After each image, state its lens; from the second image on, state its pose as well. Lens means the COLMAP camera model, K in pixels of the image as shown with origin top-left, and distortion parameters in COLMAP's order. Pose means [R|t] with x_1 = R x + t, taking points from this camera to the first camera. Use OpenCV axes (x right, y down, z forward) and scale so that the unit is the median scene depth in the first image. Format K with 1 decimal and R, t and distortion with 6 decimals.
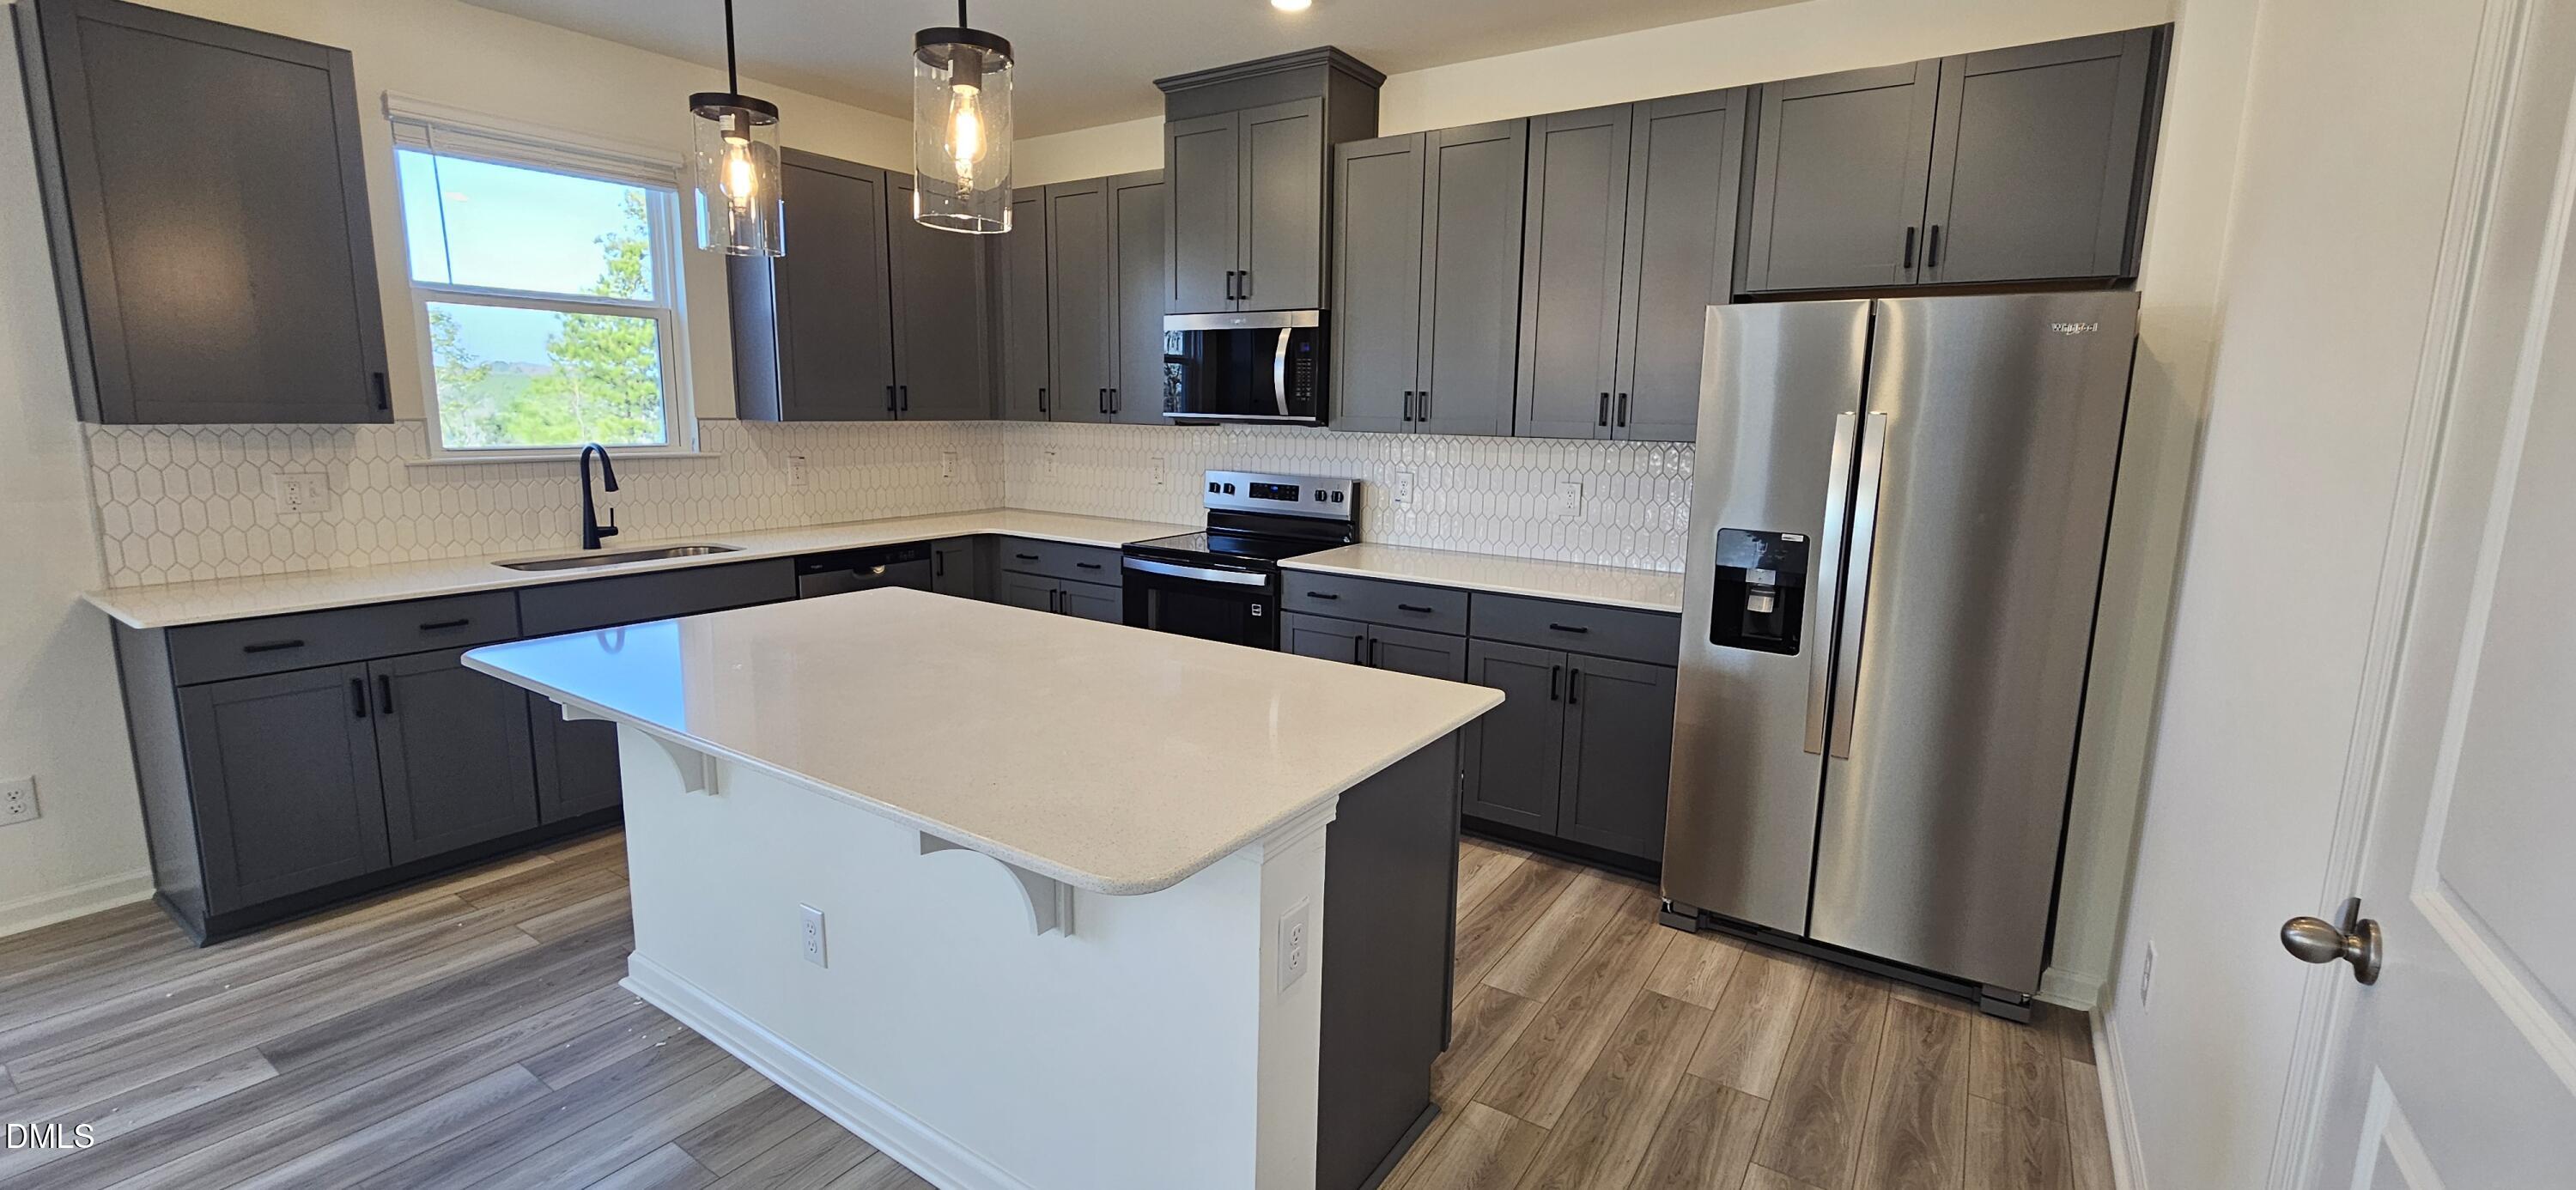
lens RADIAL K [[1054.3, 0, 1282.4], [0, 1054.3, 578.4], [0, 0, 1]] dist [-0.002072, 0.000214]
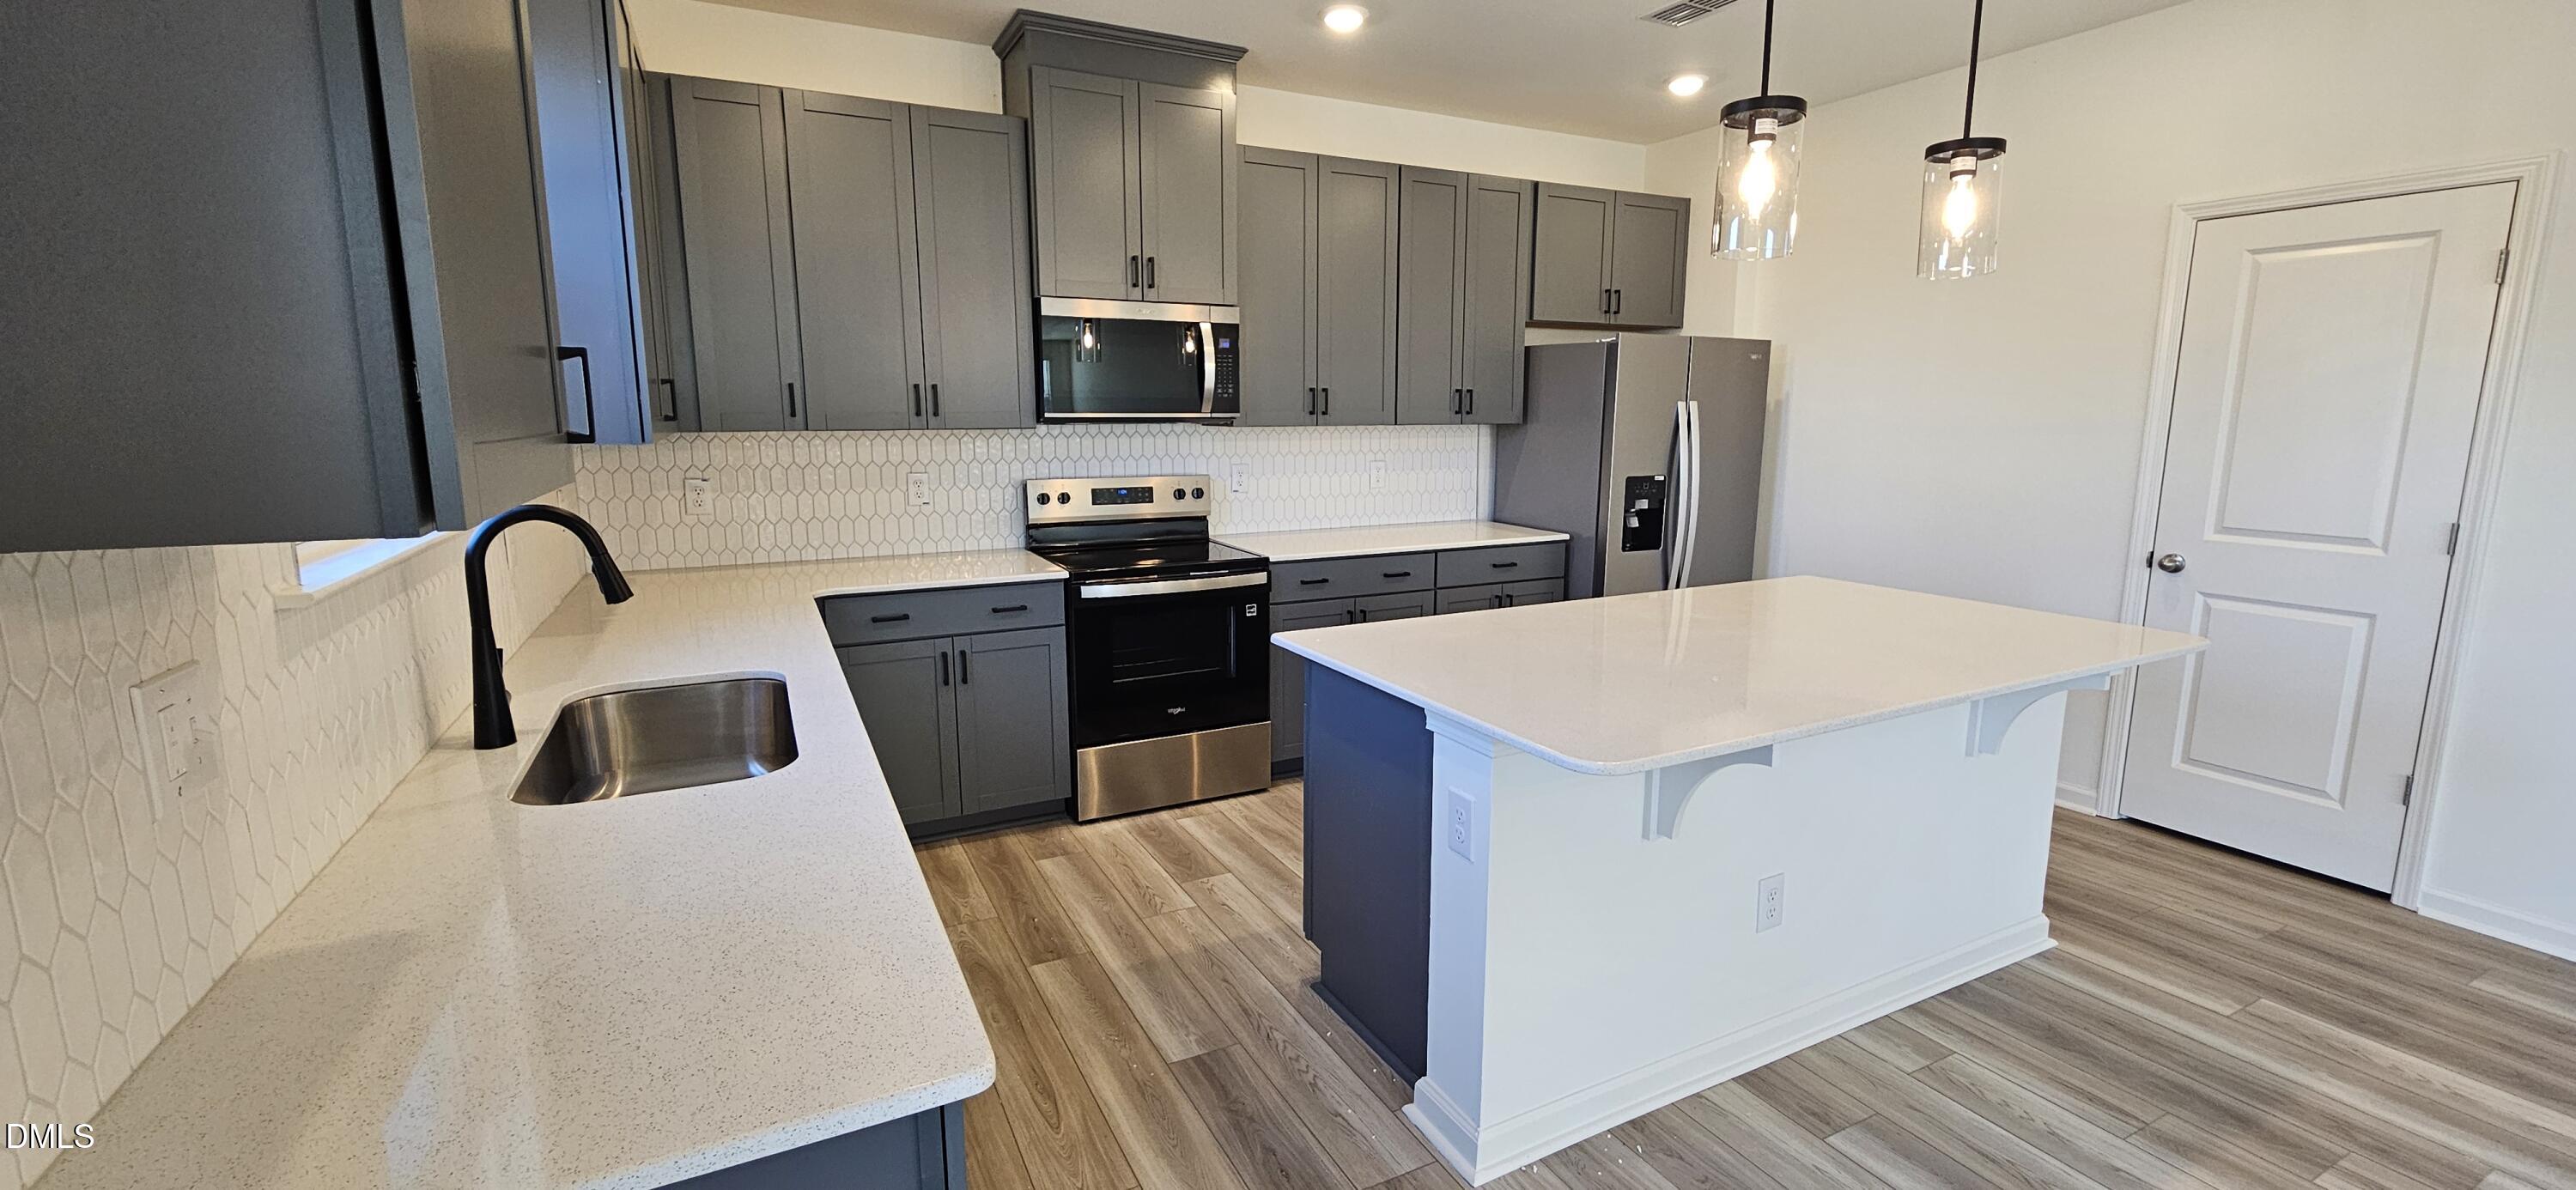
lens RADIAL K [[1054.3, 0, 1287.6], [0, 1054.3, 589.7], [0, 0, 1]] dist [-0.002072, 0.000214]
pose [[0.481469, -0.169247, 0.859967, -0.814483], [0.146570, 0.982910, 0.111383, -0.089835], [-0.864121, 0.072418, 0.498047, 0.453609]]
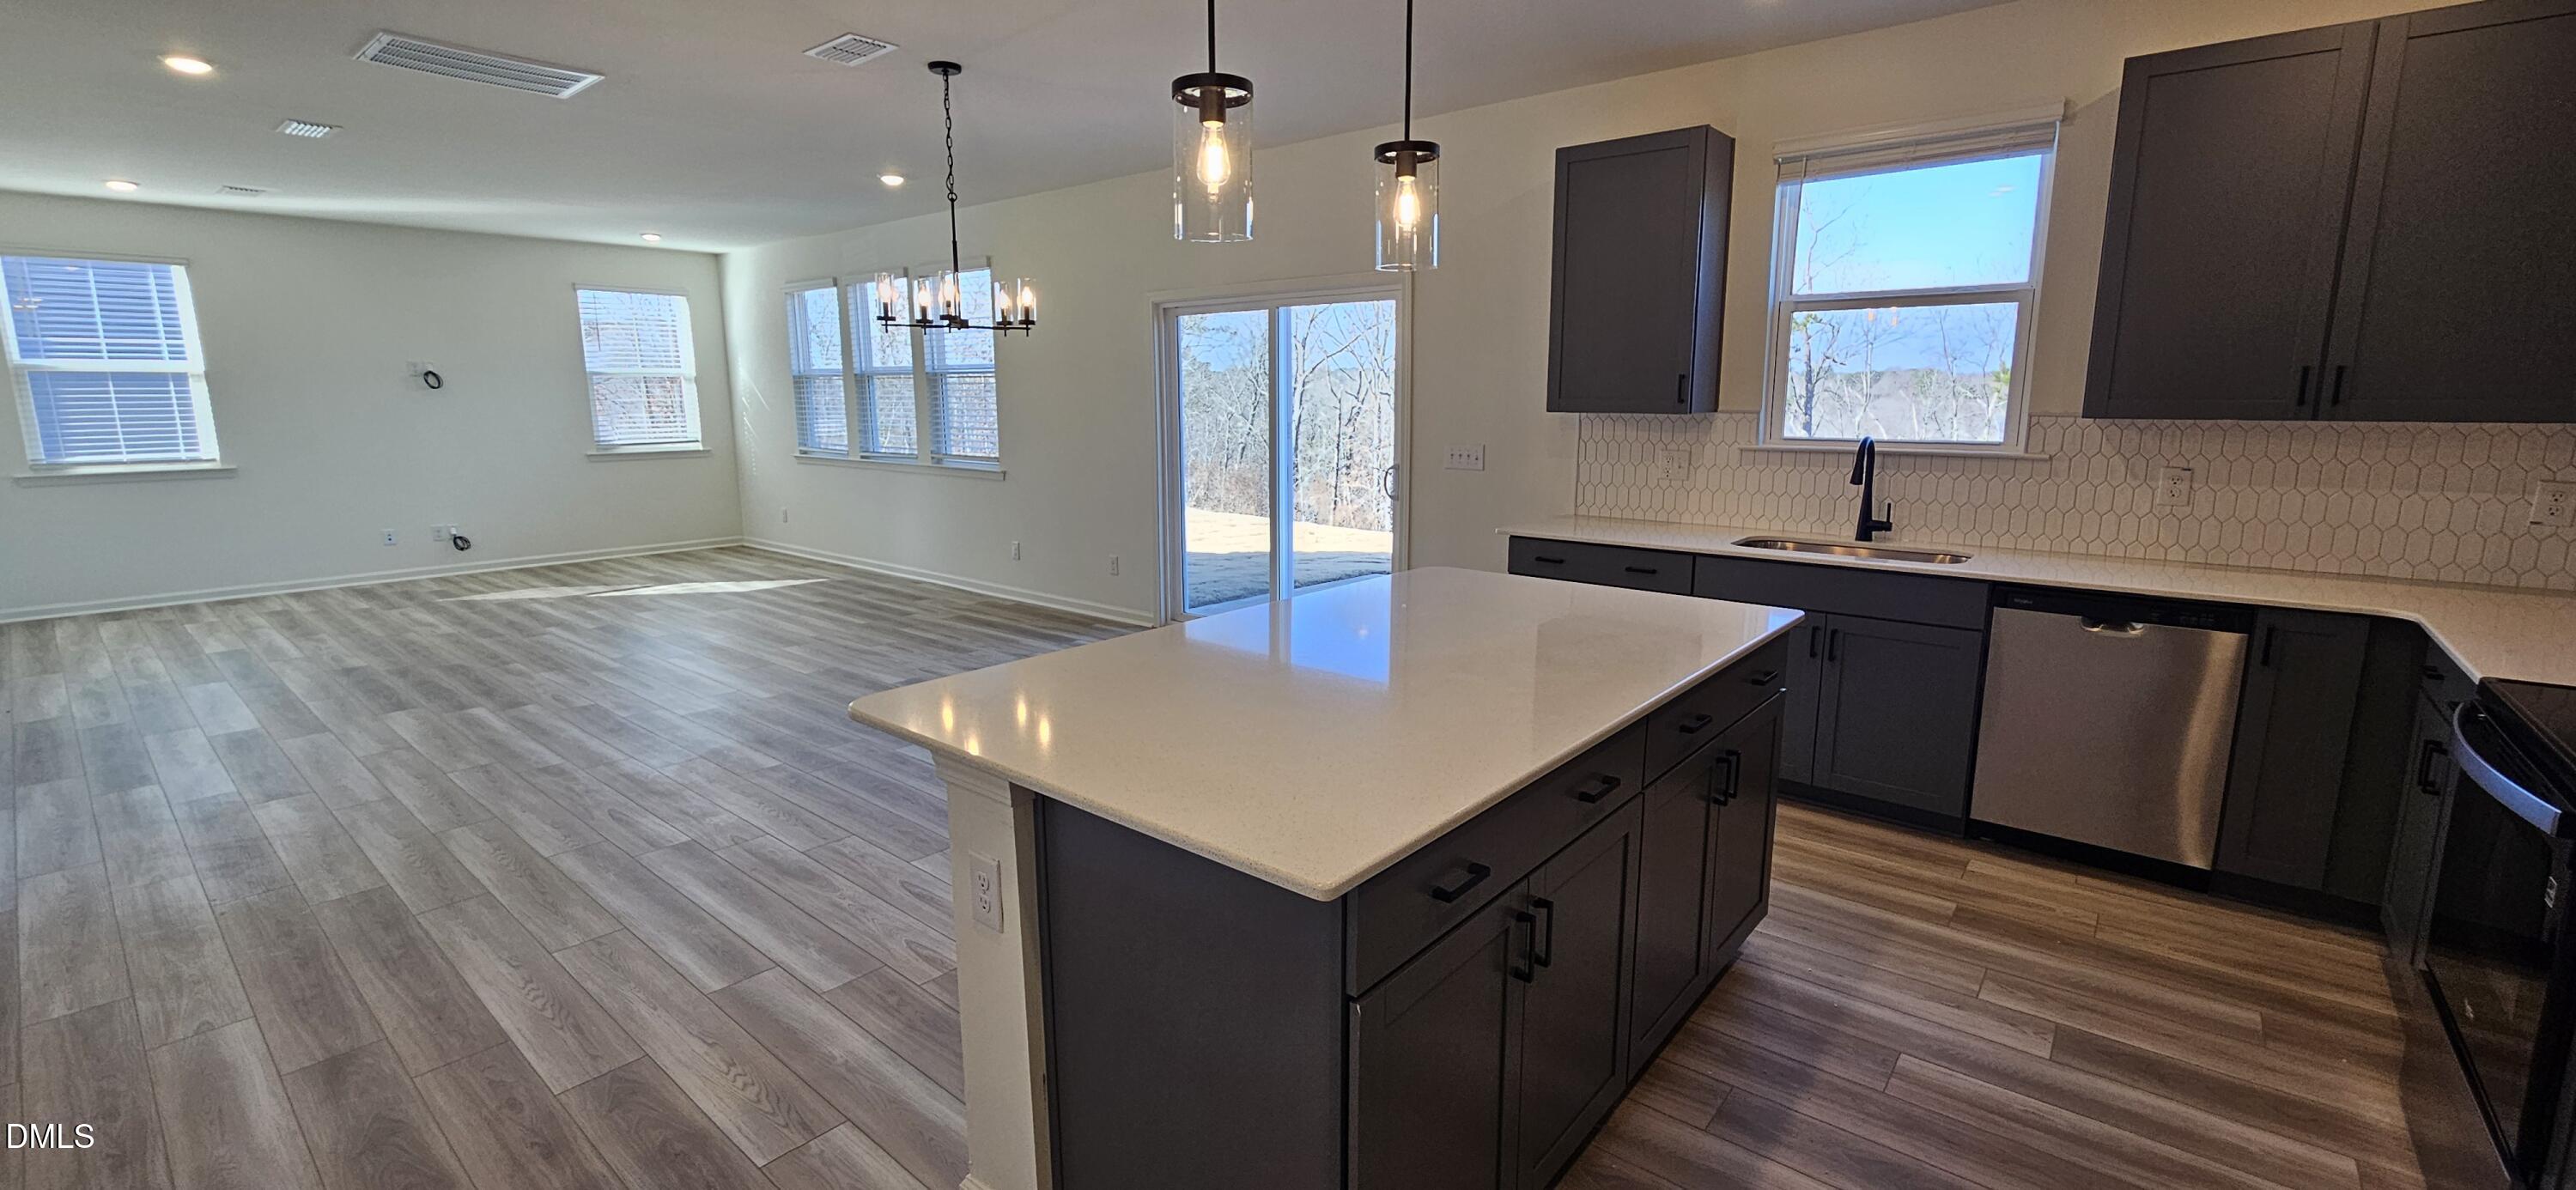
lens RADIAL K [[1054.3, 0, 1338.6], [0, 1054.3, 583.7], [0, 0, 1]] dist [-0.002072, 0.000214]
pose [[-0.076678, 0.163939, -0.983486, 0.368524], [-0.158339, 0.971870, 0.174348, -0.079333], [0.984403, 0.169093, -0.048563, 0.520278]]
